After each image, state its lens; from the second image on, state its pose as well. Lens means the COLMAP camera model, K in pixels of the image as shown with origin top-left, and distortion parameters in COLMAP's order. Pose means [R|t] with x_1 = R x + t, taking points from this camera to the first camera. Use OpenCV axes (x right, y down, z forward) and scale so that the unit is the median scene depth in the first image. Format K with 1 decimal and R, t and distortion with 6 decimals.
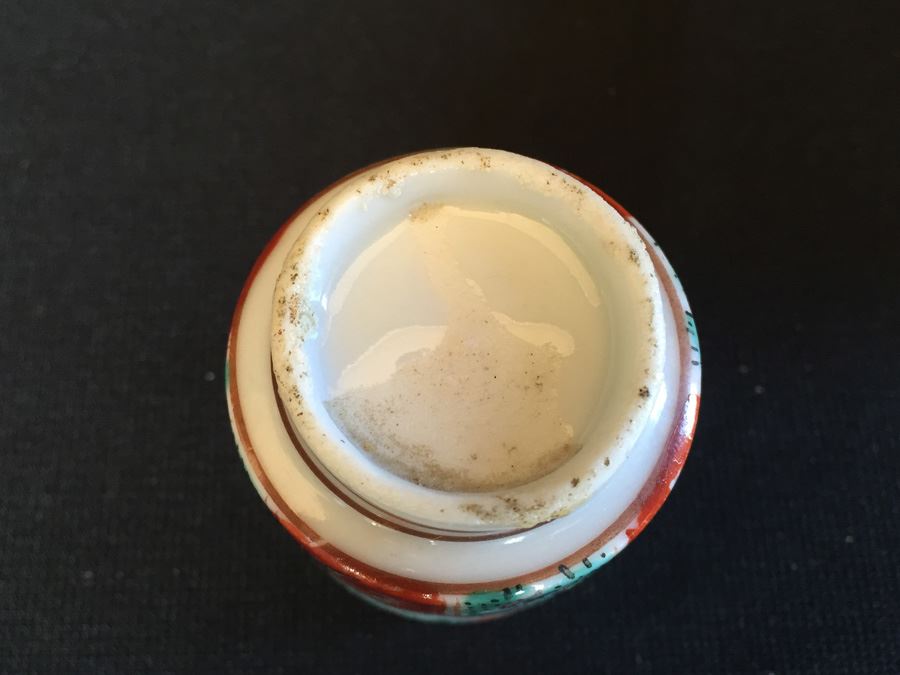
lens RADIAL K [[898.7, 0, 450.0], [0, 898.7, 337.5], [0, 0, 1]] dist [0.091835, -0.241032]
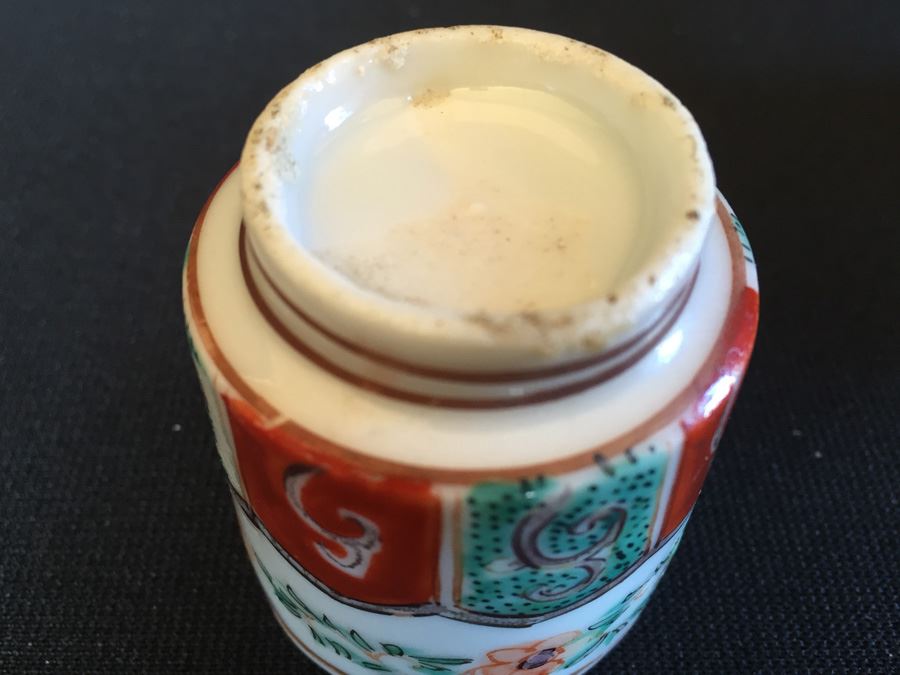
lens RADIAL K [[898.7, 0, 450.0], [0, 898.7, 337.5], [0, 0, 1]] dist [0.091835, -0.241032]
pose [[0.999741, 0.017546, -0.014489, 0.010429], [-0.021599, 0.932133, -0.361471, 0.426329], [0.007163, 0.361690, 0.932271, 0.261180]]
